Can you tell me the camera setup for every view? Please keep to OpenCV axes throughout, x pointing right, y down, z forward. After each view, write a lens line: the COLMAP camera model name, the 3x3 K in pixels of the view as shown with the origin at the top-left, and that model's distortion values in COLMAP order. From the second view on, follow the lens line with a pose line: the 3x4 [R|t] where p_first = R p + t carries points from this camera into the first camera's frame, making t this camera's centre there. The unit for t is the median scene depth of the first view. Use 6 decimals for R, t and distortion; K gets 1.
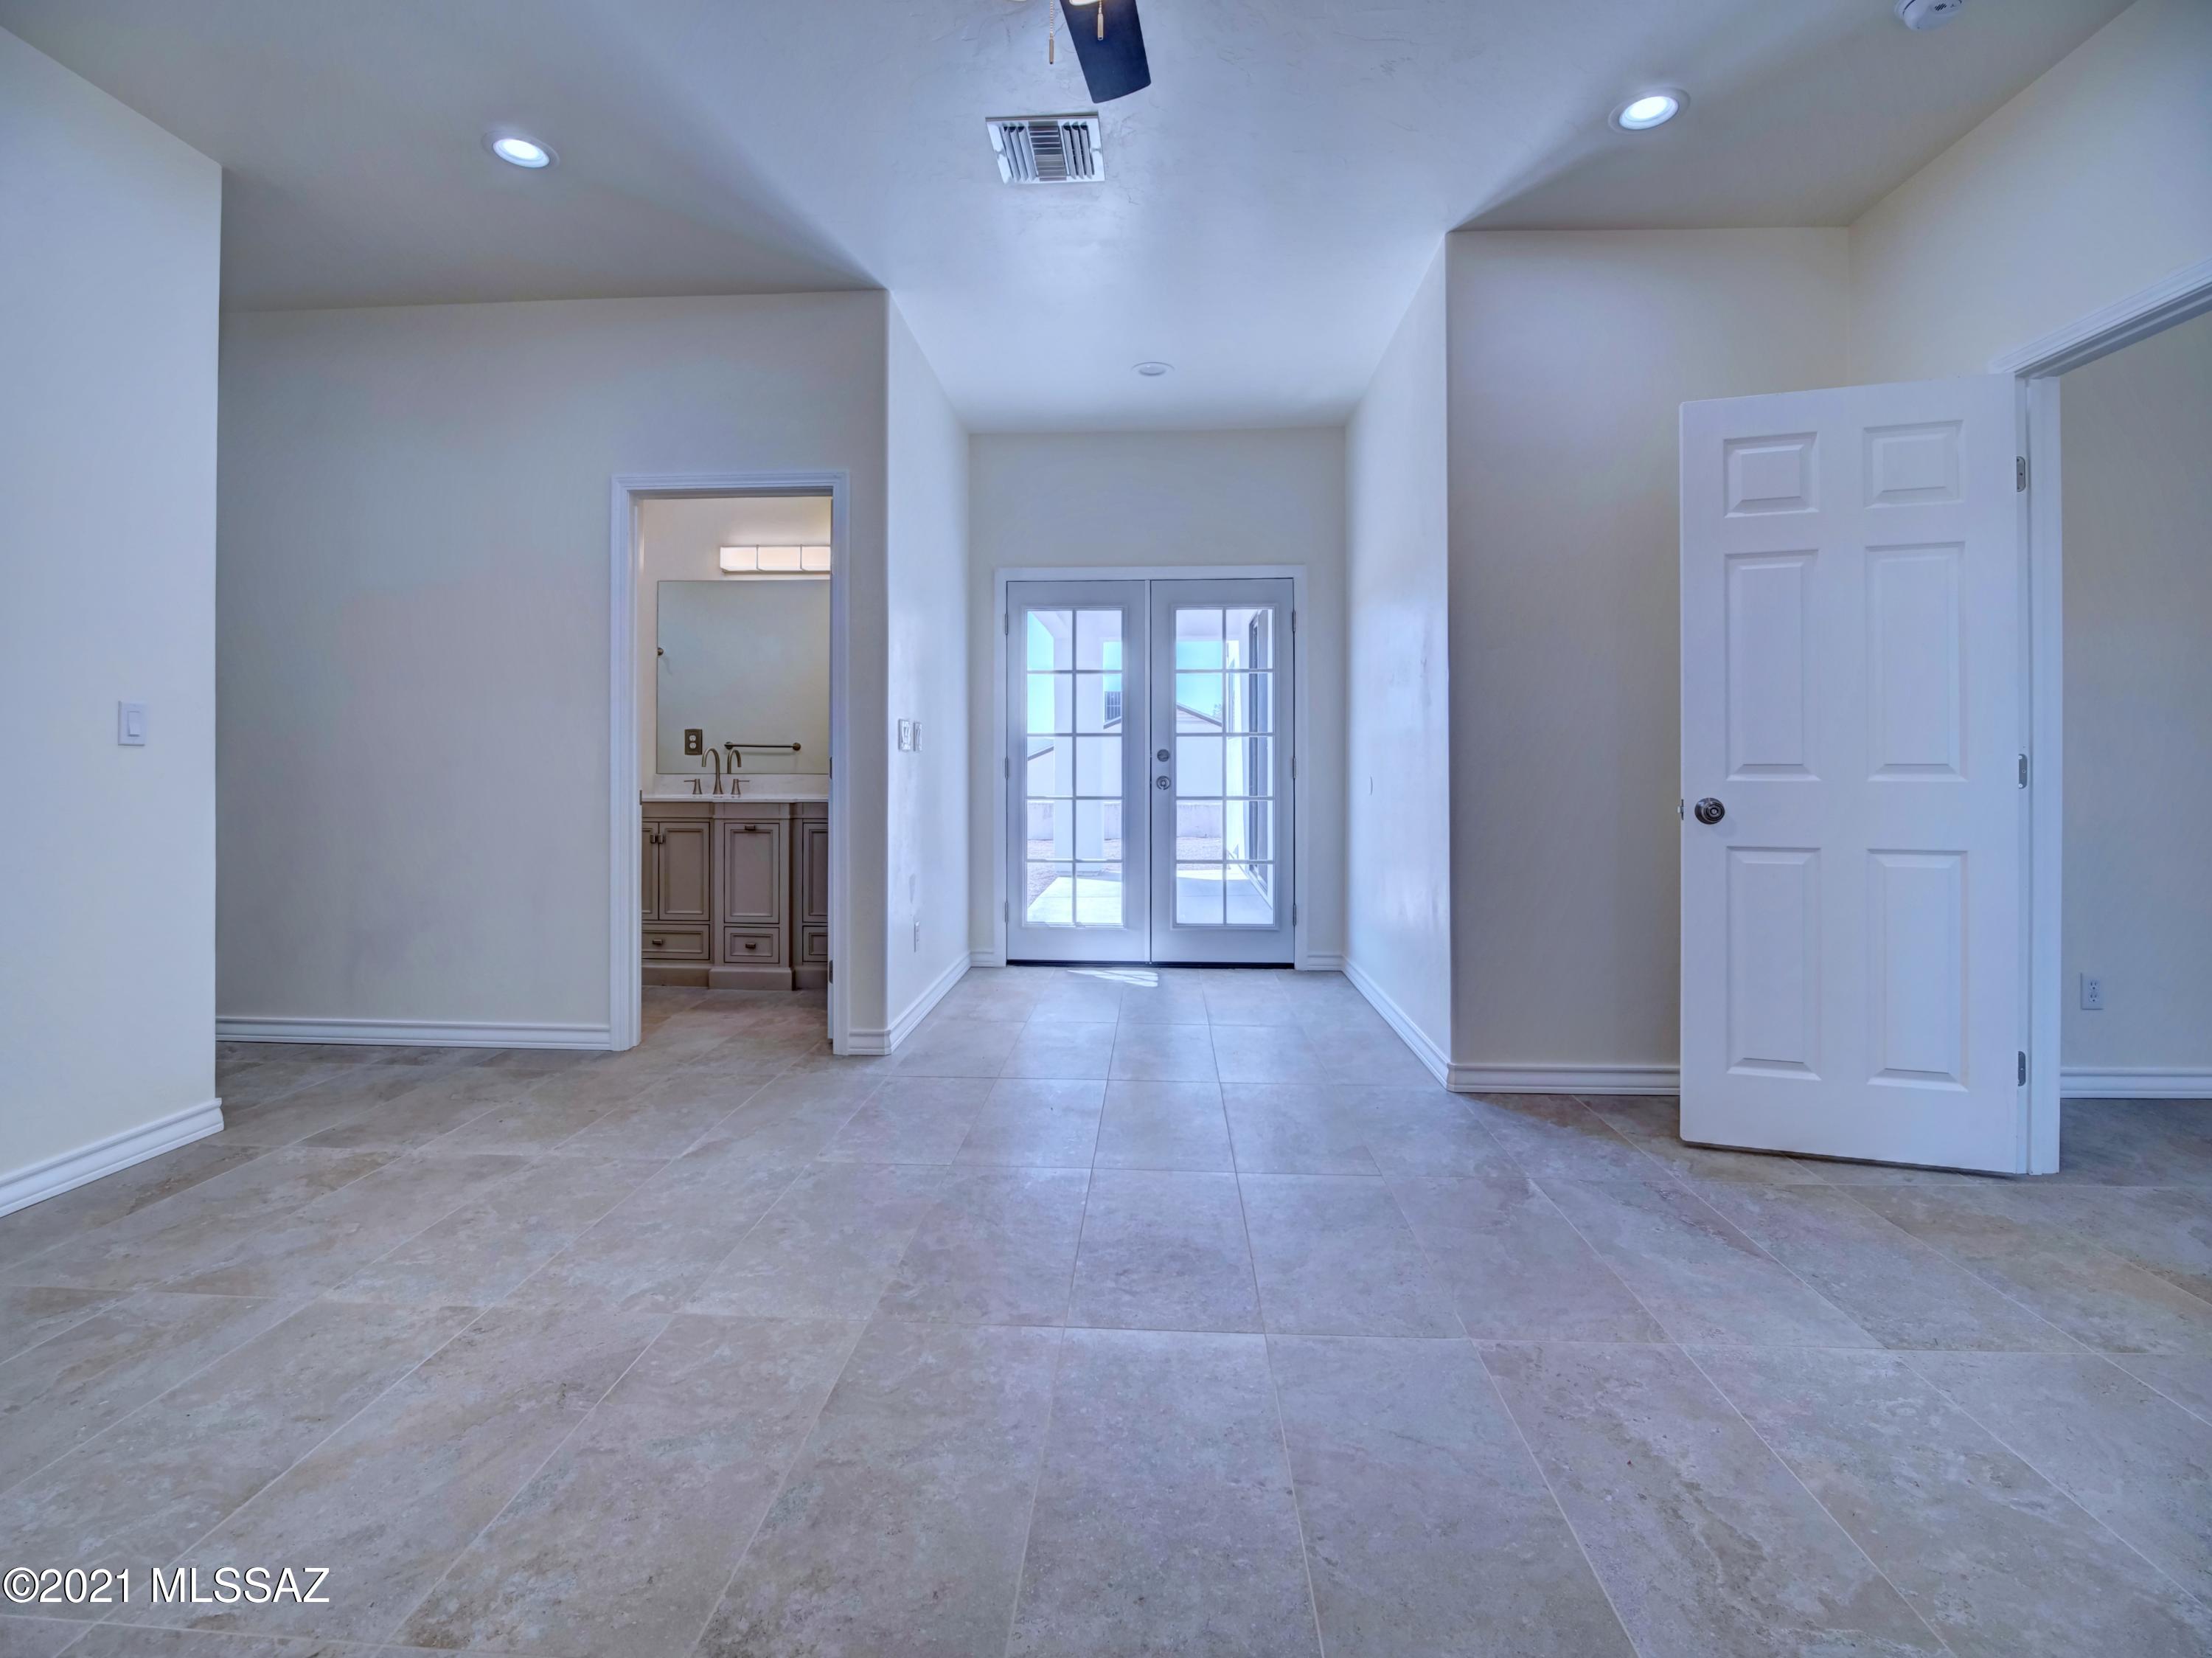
lens RADIAL K [[1013.6, 0, 1082.5], [0, 1013.6, 767.1], [0, 0, 1]] dist [-0.001784, -0.000419]
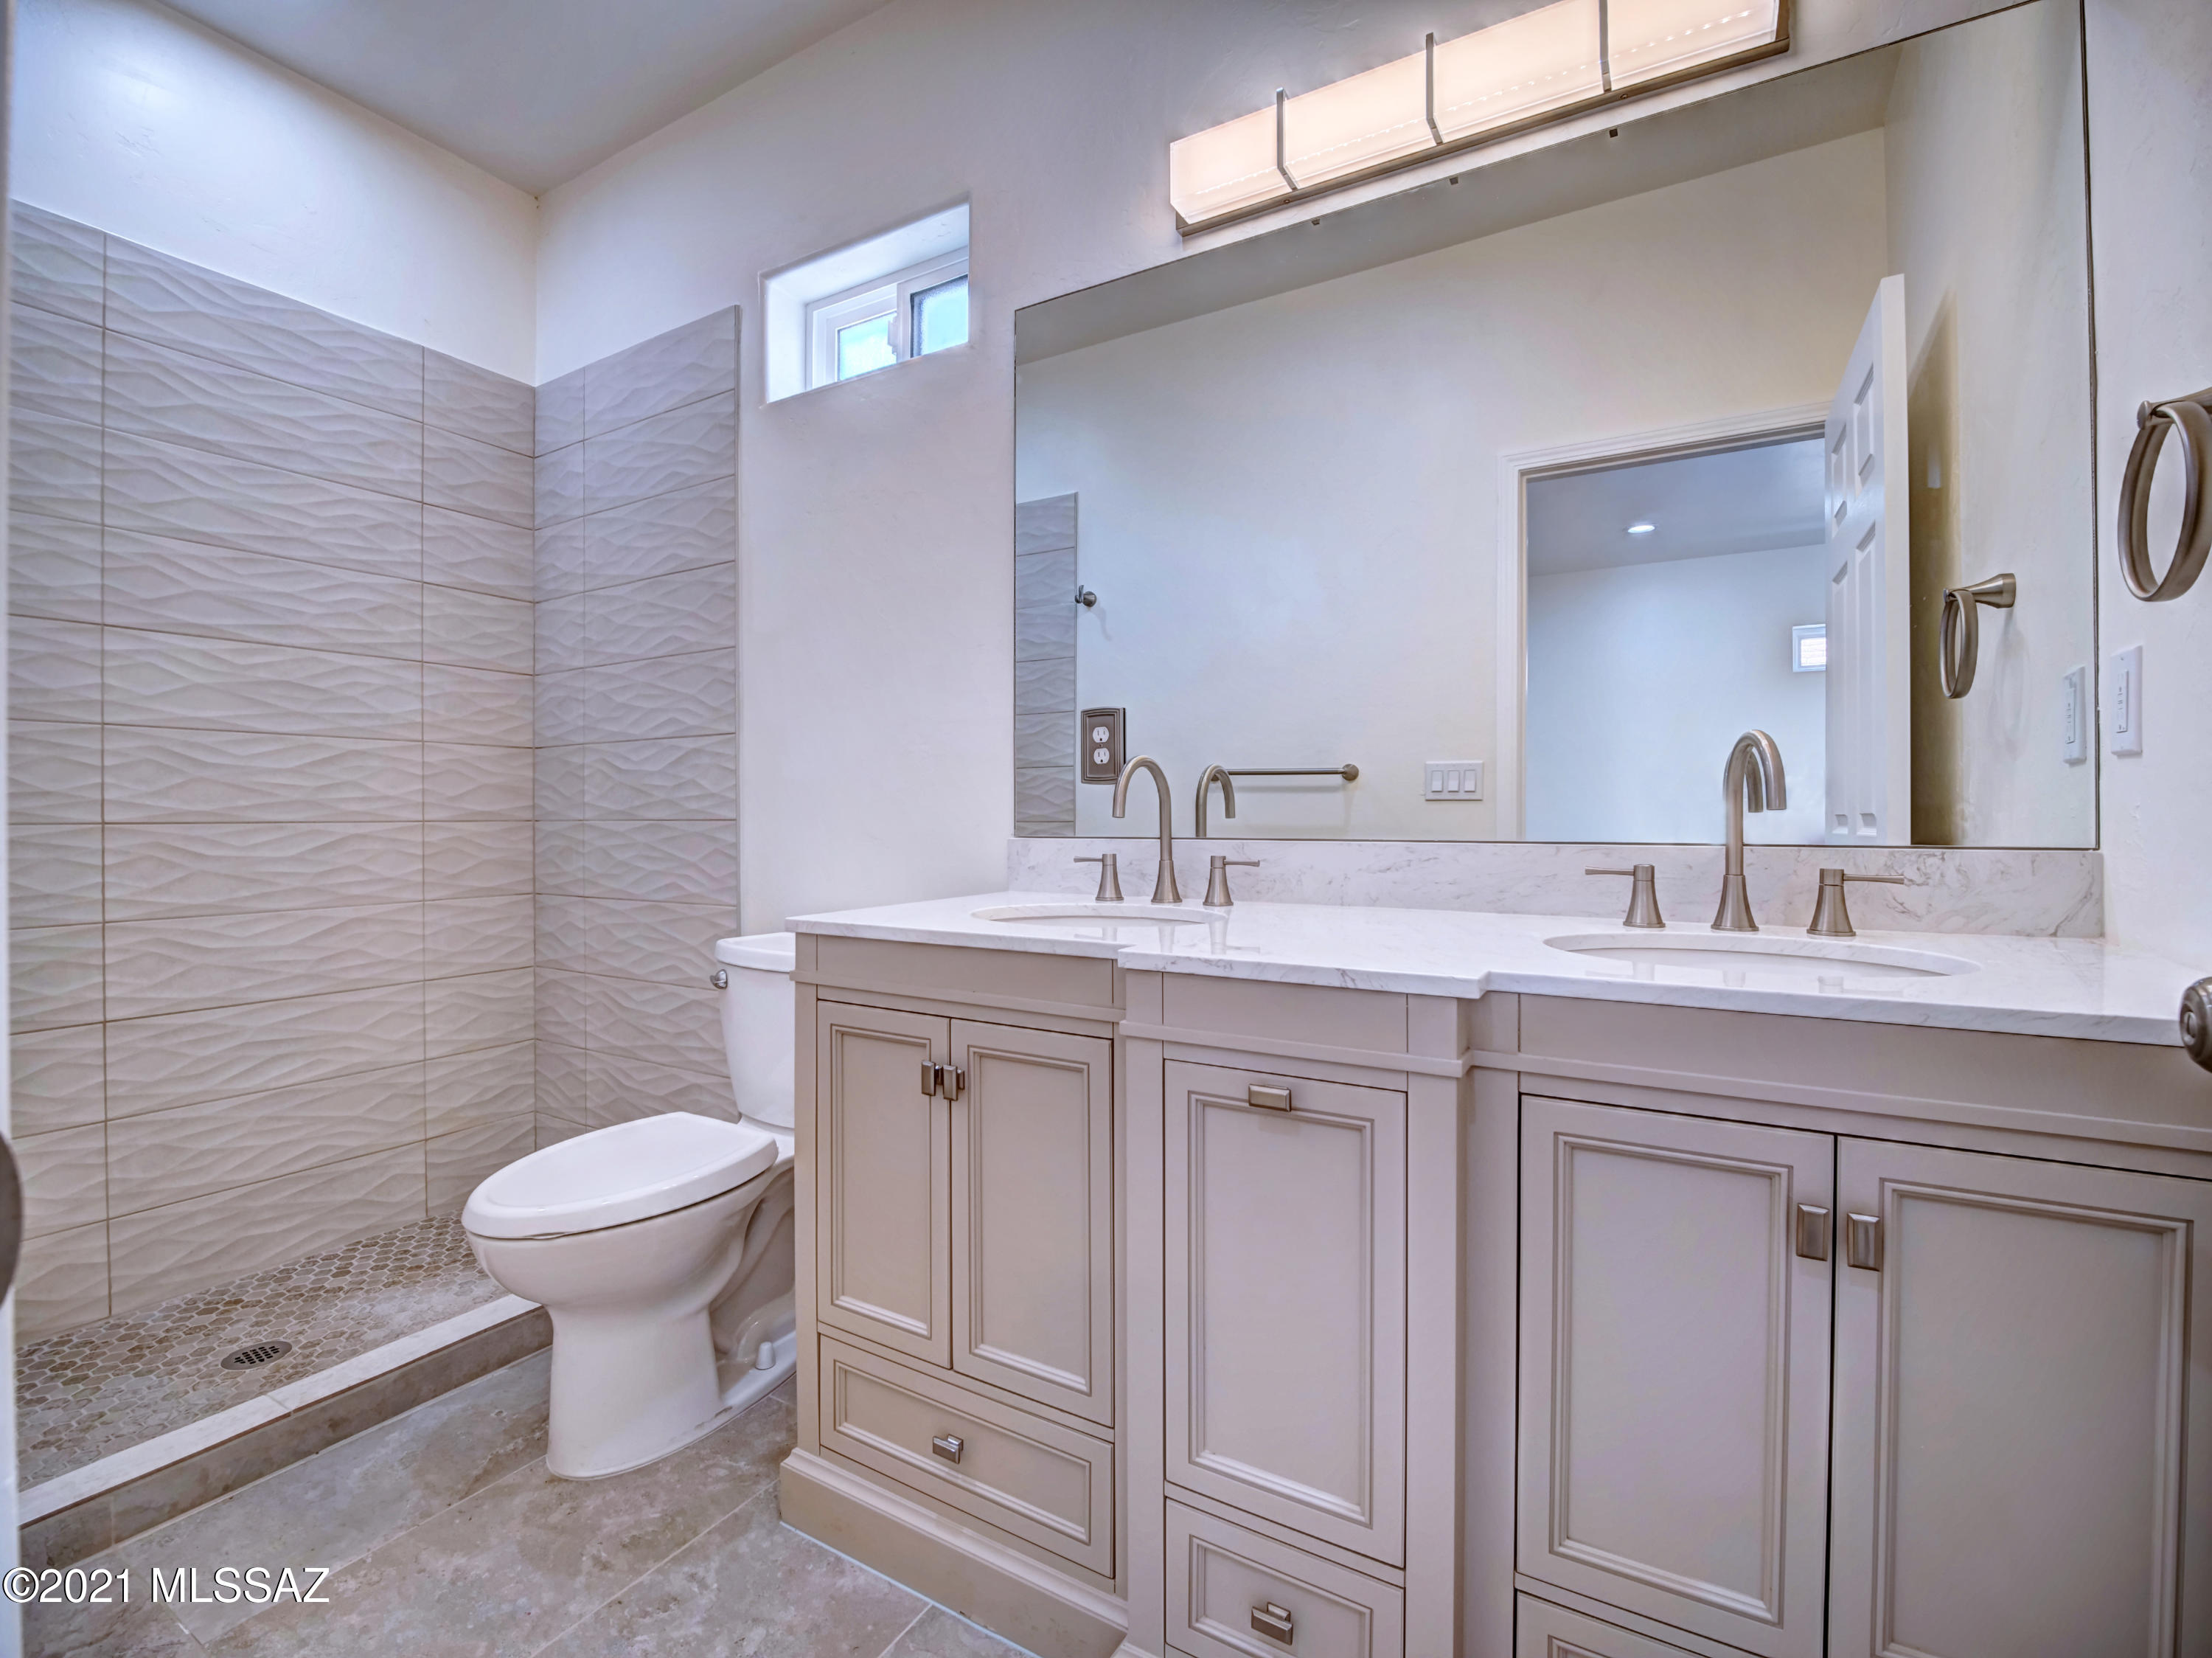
lens RADIAL K [[1013.6, 0, 1101.6], [0, 1013.6, 831.2], [0, 0, 1]] dist [-0.001784, -0.000419]
pose [[0.897223, 0.006712, -0.441527, -0.254516], [0.000586, 0.999865, 0.016391, -0.001451], [0.441578, -0.014965, 0.897098, 0.757848]]
